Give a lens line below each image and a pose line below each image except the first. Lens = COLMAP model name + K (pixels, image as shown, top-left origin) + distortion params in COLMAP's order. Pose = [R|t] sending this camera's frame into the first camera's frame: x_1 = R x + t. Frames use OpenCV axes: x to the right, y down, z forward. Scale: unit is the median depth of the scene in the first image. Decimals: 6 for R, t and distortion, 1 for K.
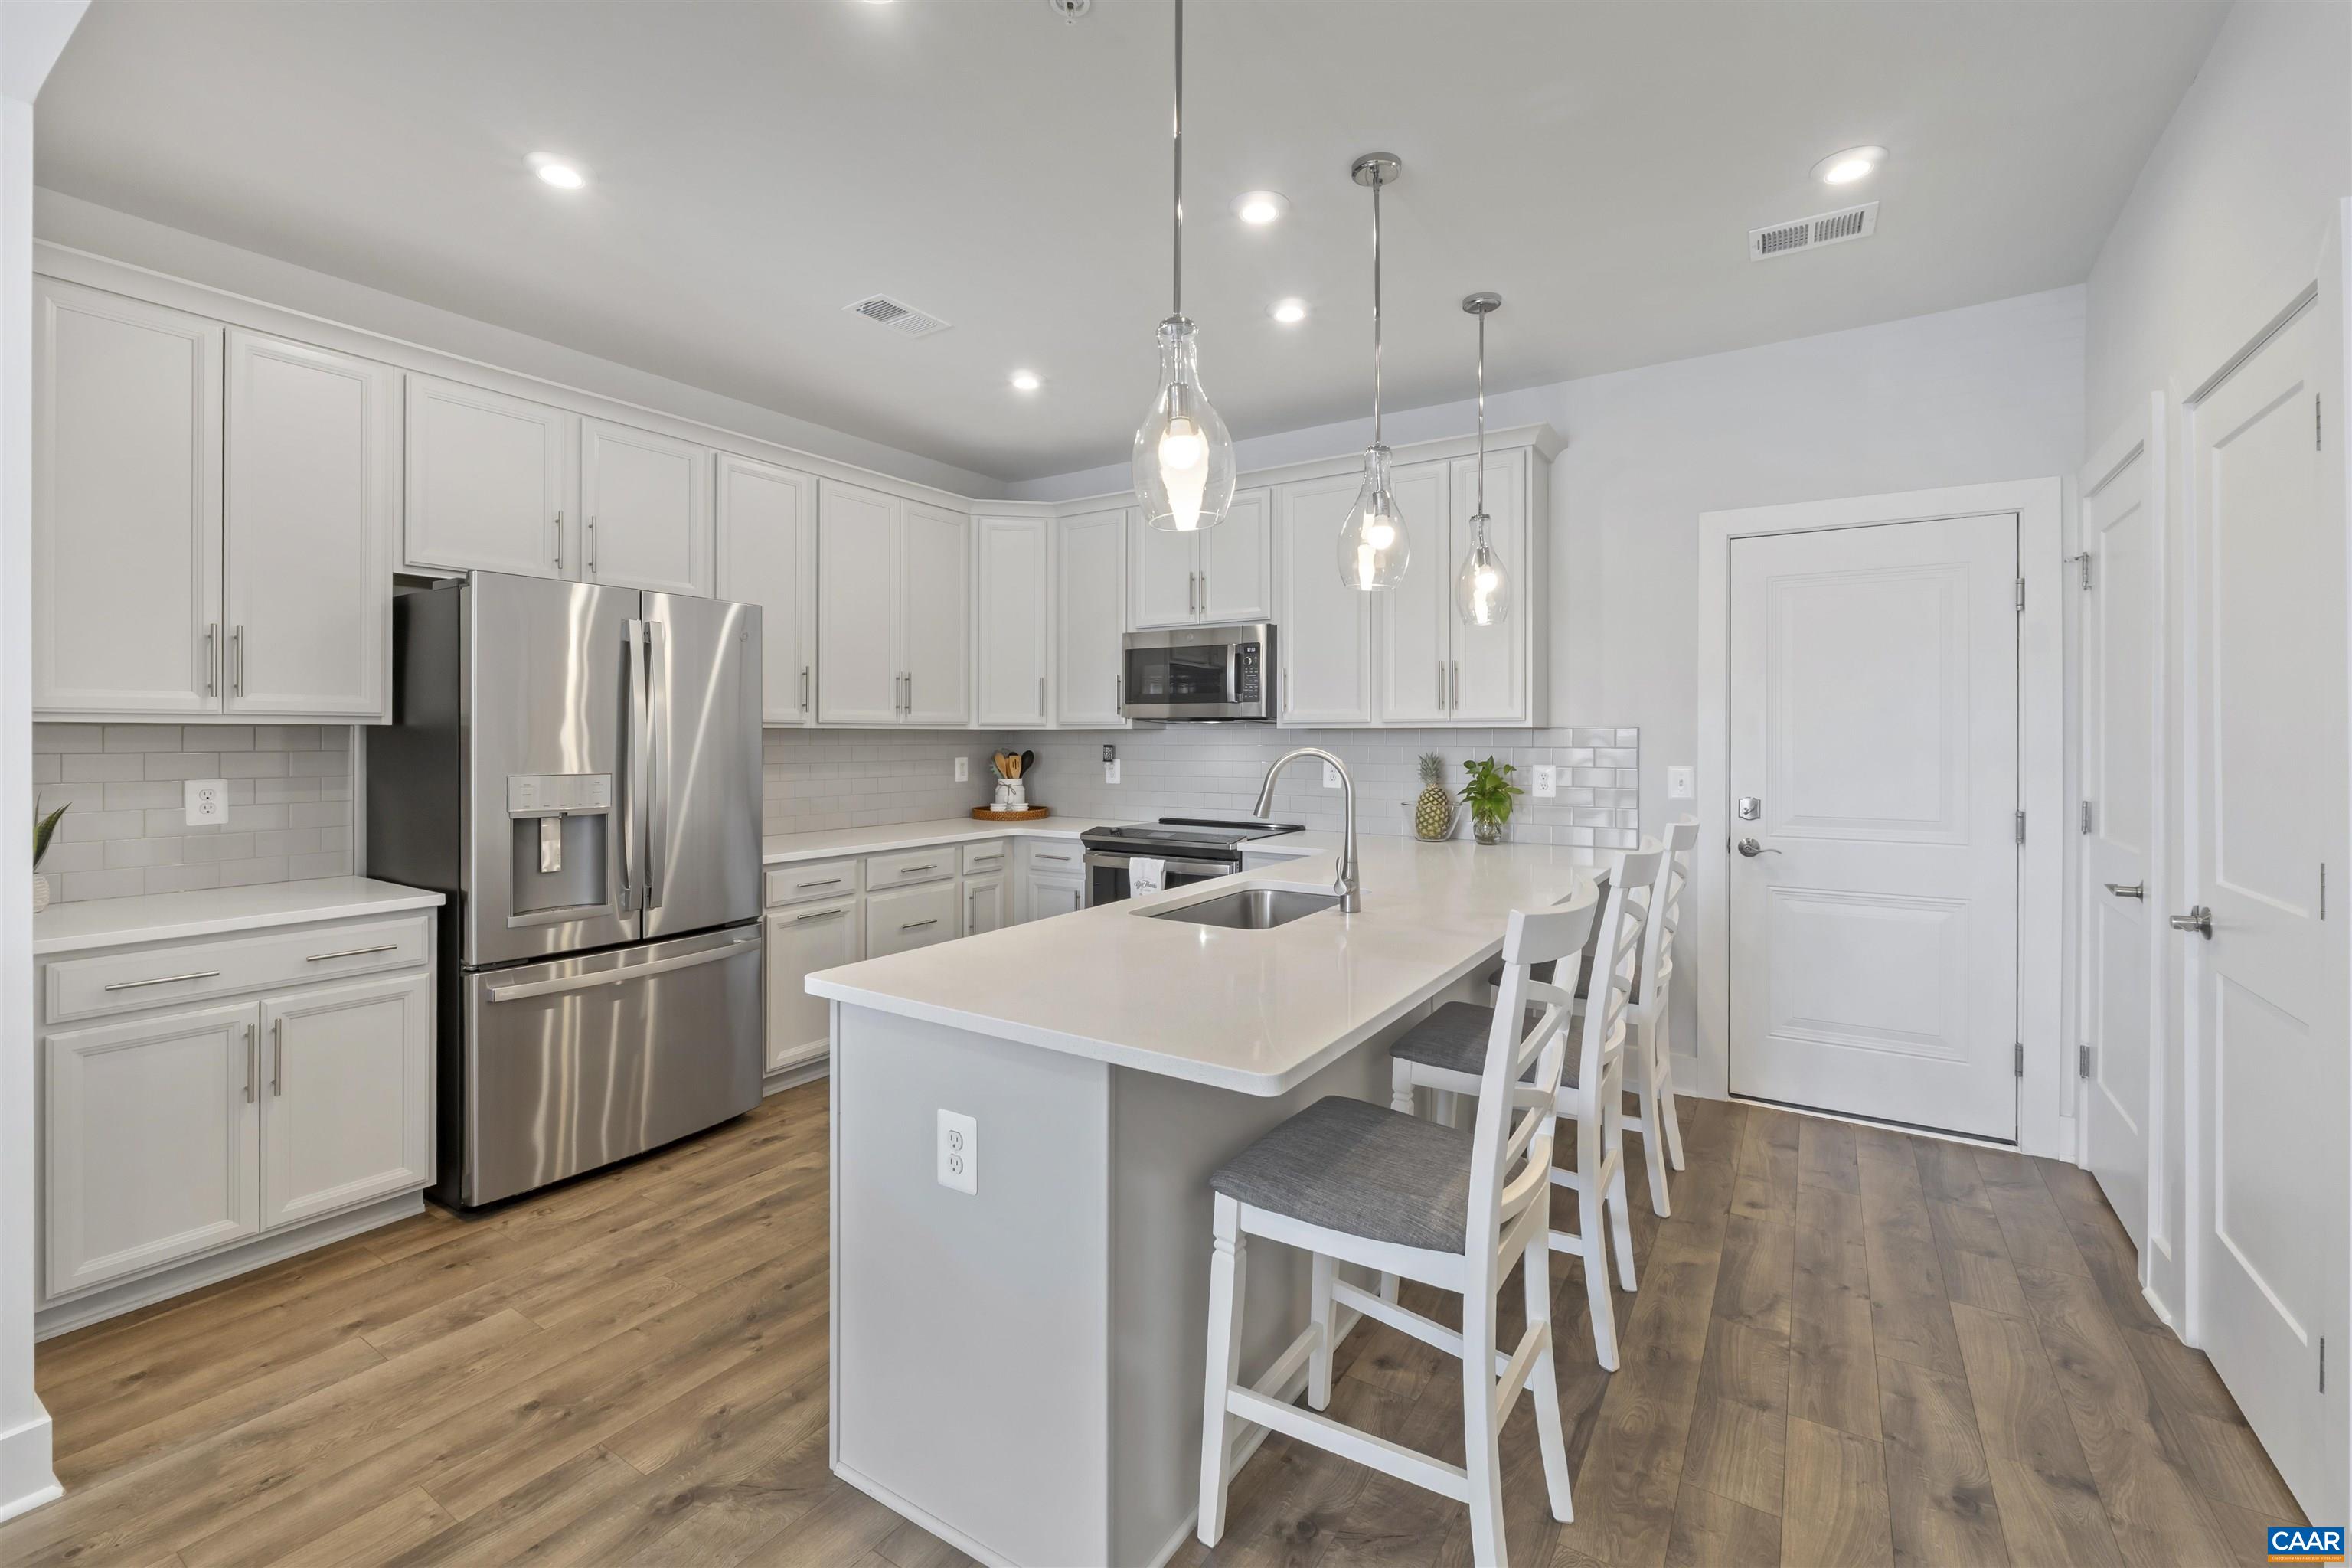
lens RADIAL K [[997.6, 0, 1172.4], [0, 997.6, 732.5], [0, 0, 1]] dist [-0.002370, -0.001073]
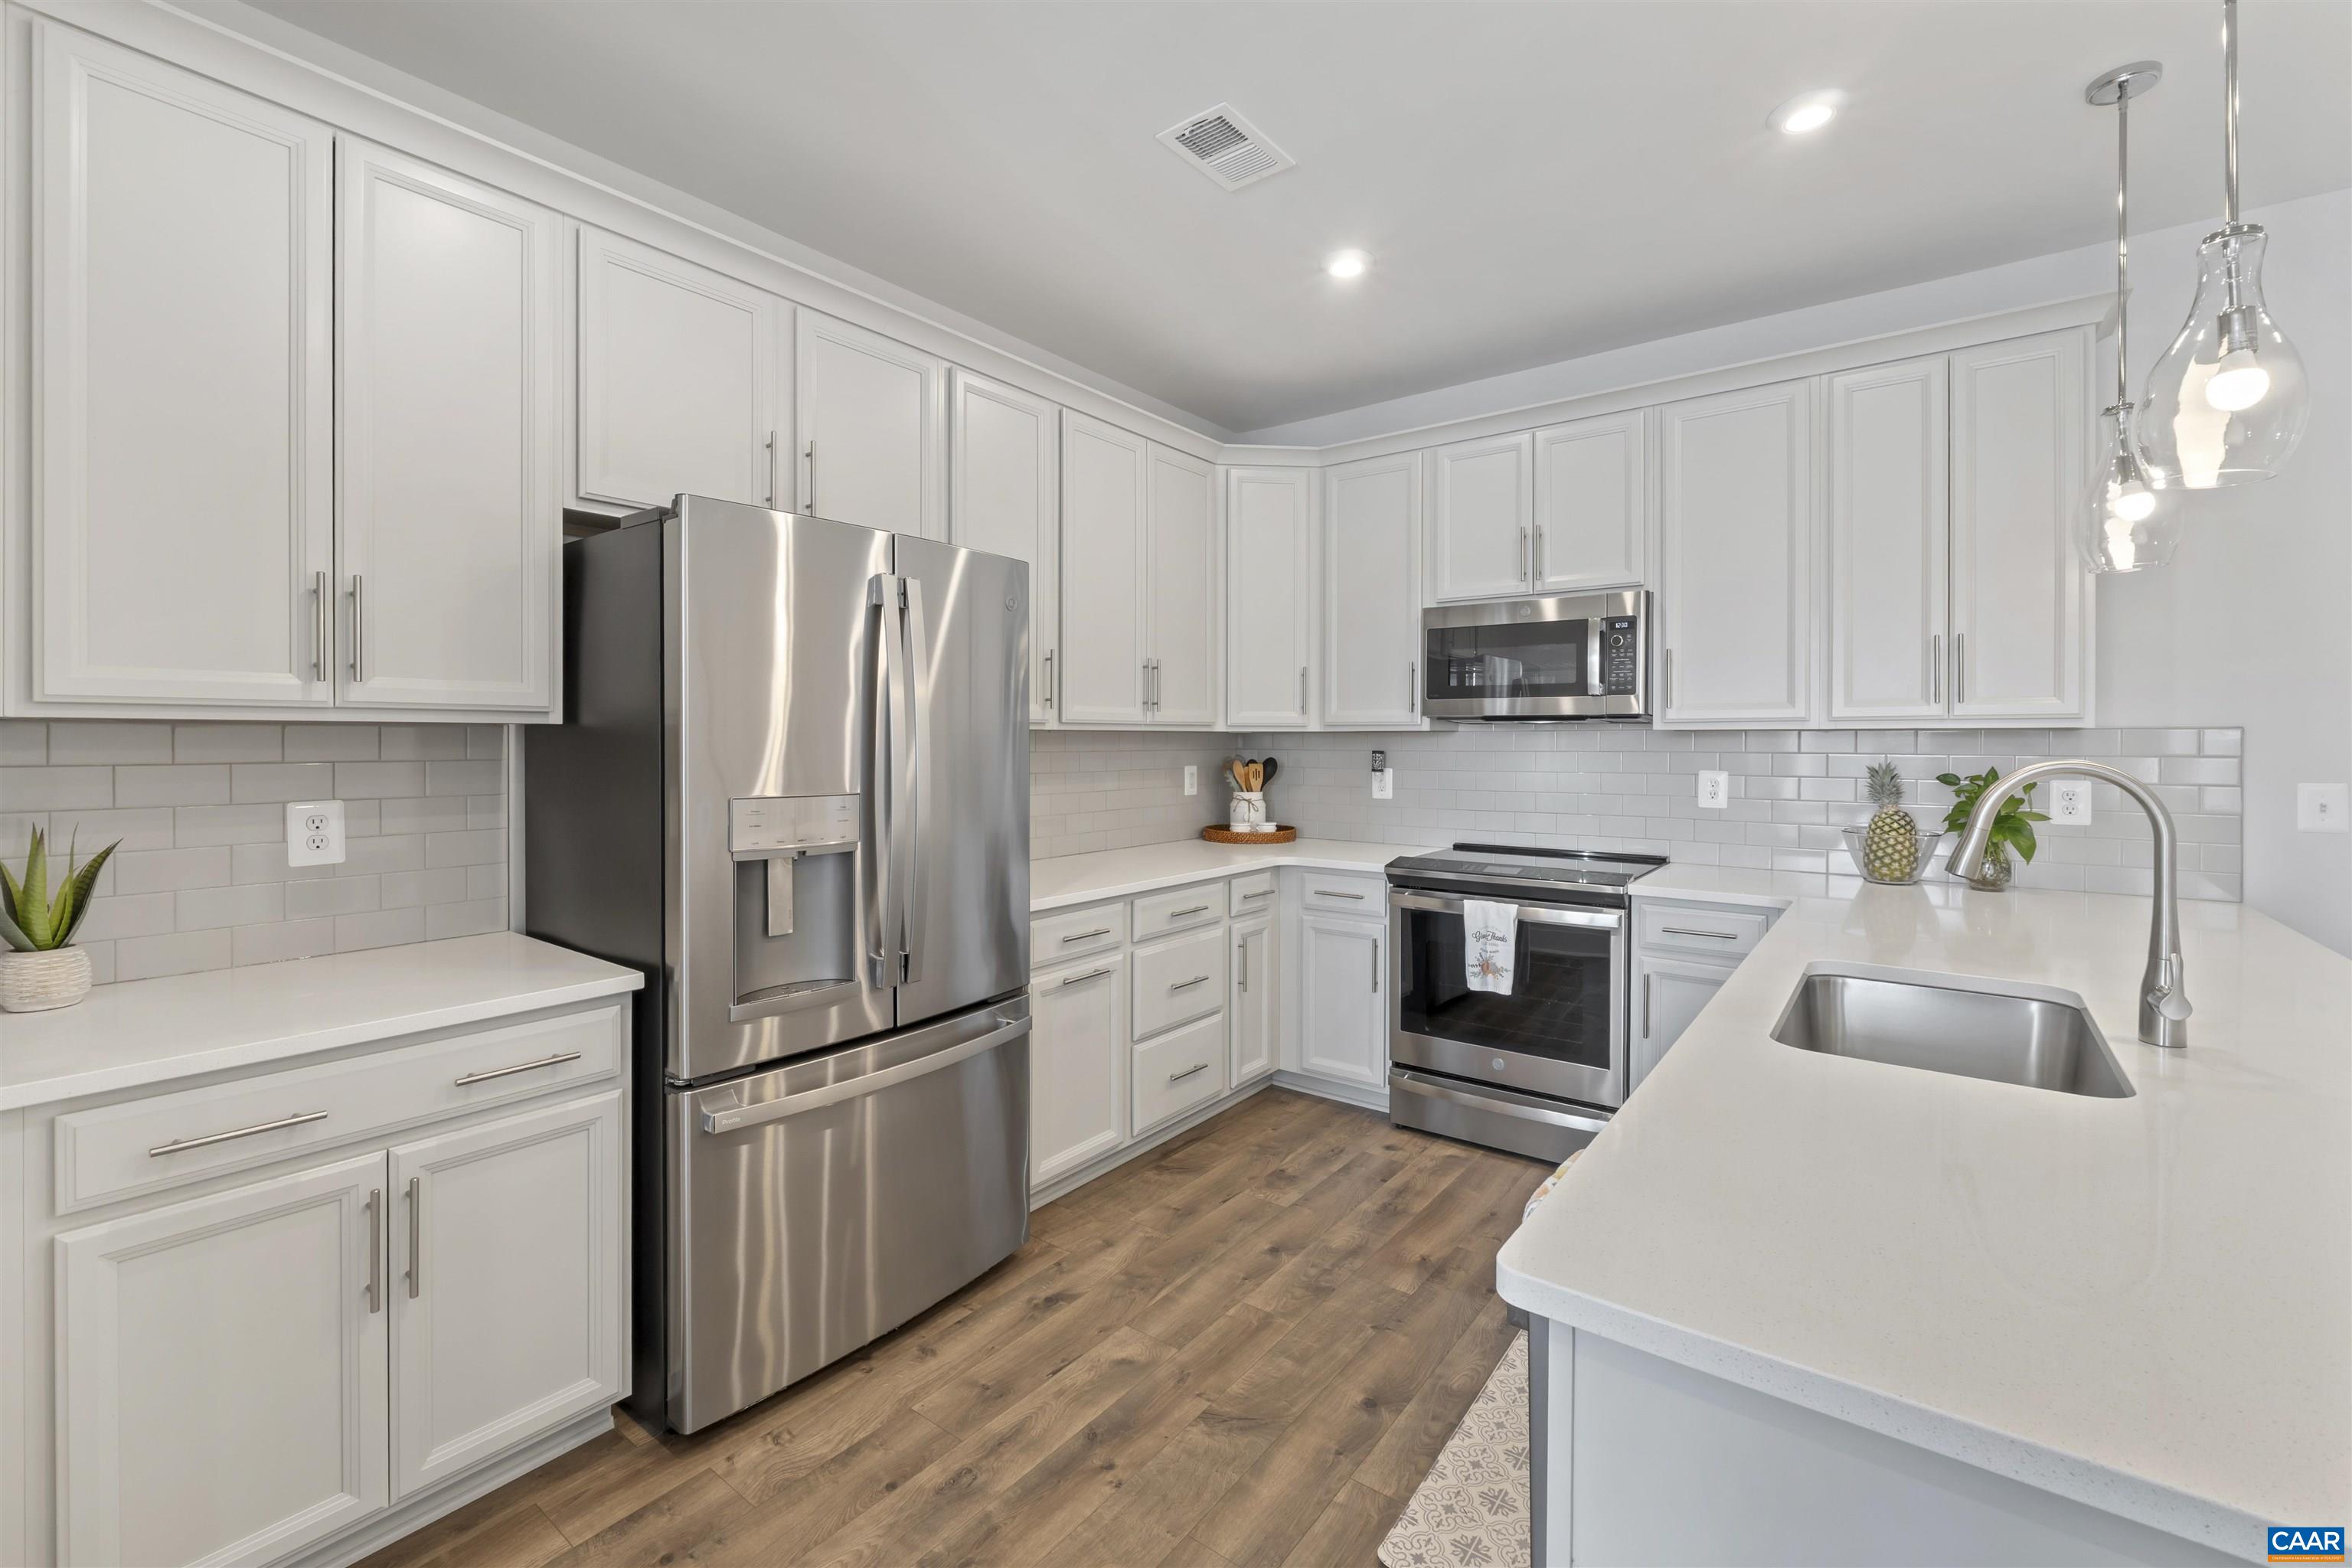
lens RADIAL K [[998.7, 0, 1173.3], [0, 998.7, 741.2], [0, 0, 1]] dist [-0.002582, -0.001469]
pose [[0.997116, 0.000434, -0.075892, -0.266146], [-0.000028, 0.999986, 0.005354, 0.000775], [0.075893, -0.005336, 0.997102, 0.292353]]
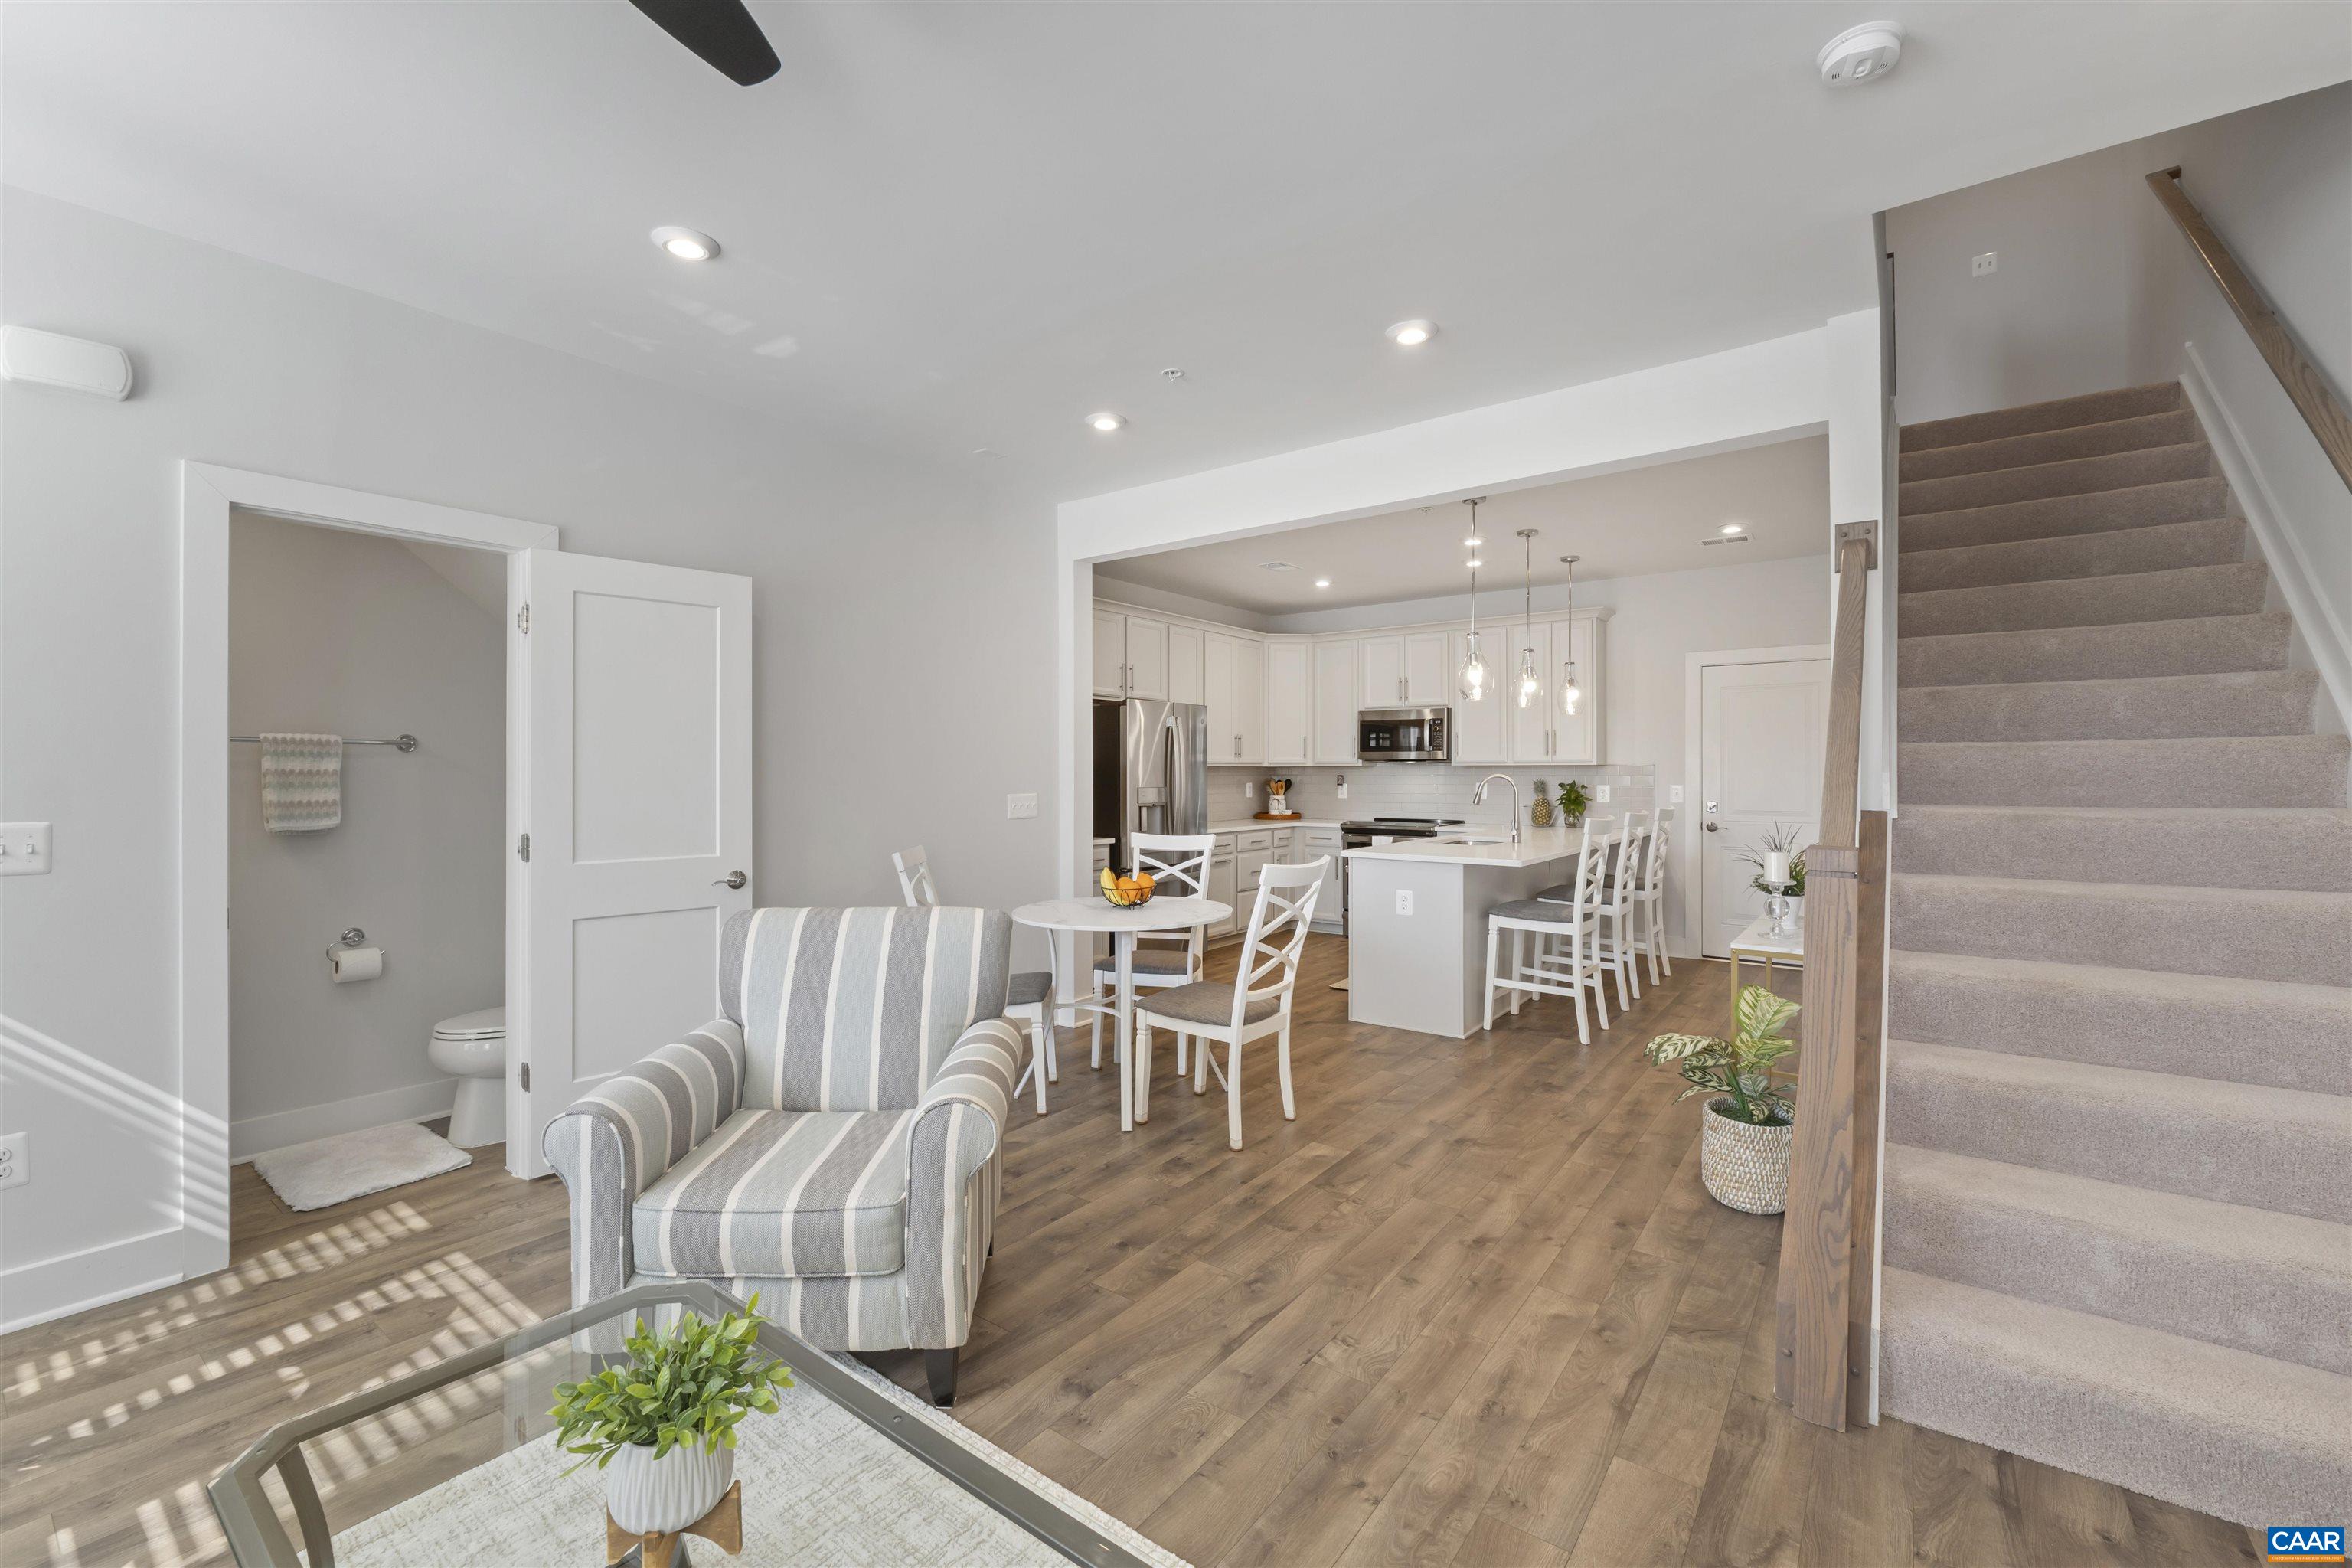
lens RADIAL K [[971.1, 0, 1177.4], [0, 971.1, 768.0], [0, 0, 1]] dist [-0.001244, -0.000190]
pose [[0.997756, -0.001705, -0.066940, -0.363061], [0.001736, 0.999998, 0.000414, -0.001481], [0.066939, -0.000529, 0.997757, -1.046380]]
